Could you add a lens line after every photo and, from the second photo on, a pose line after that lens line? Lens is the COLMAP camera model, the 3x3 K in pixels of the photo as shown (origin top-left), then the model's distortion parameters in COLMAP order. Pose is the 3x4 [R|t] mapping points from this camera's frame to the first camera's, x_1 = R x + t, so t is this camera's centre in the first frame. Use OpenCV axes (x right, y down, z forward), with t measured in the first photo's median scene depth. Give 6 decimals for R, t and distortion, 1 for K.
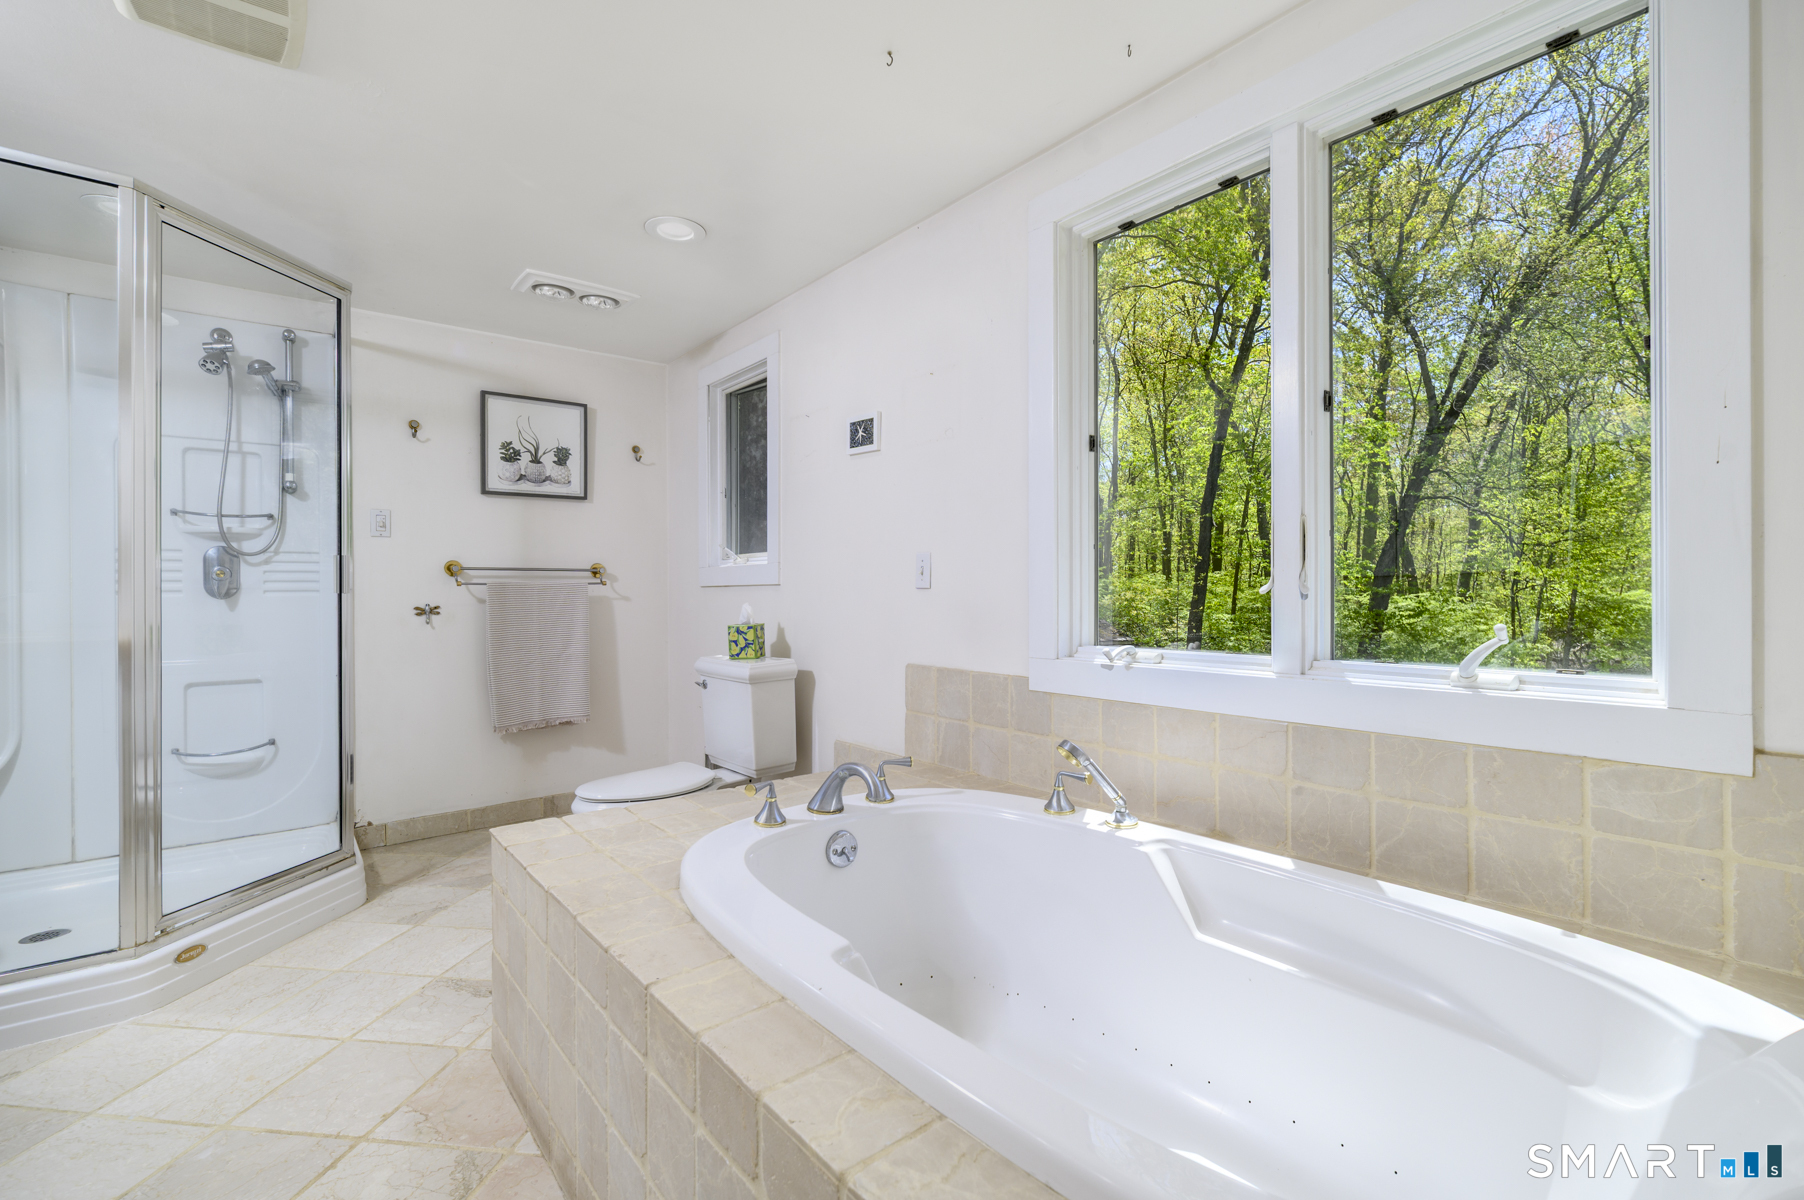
lens RADIAL K [[782.4, 0, 904.9], [0, 782.4, 593.8], [0, 0, 1]] dist [0.002102, -0.000050]
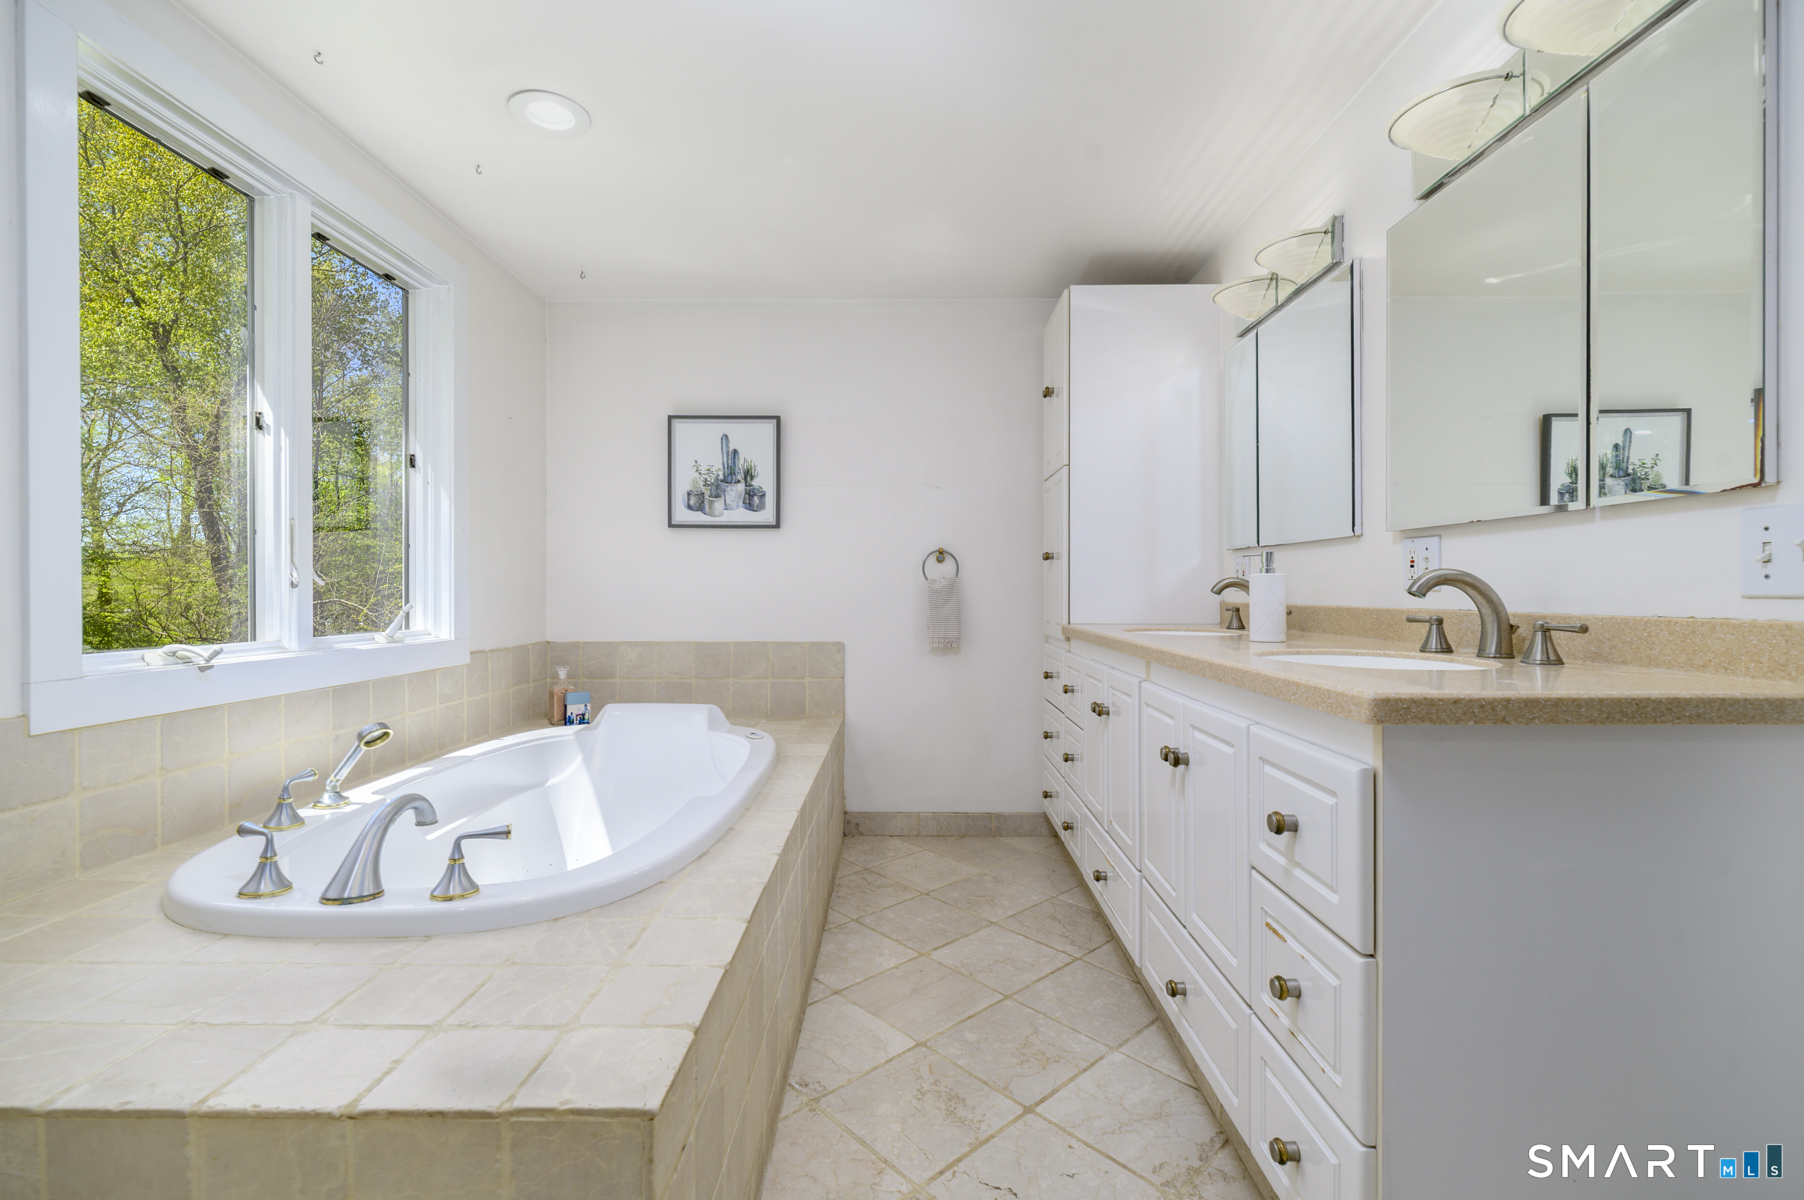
lens RADIAL K [[782.4, 0, 903.3], [0, 782.4, 596.1], [0, 0, 1]] dist [0.002102, -0.000050]
pose [[-0.752948, 0.000145, 0.658081, -1.029779], [0.003010, 0.999990, 0.003224, 0.020145], [-0.658074, 0.004408, -0.752941, 1.372168]]
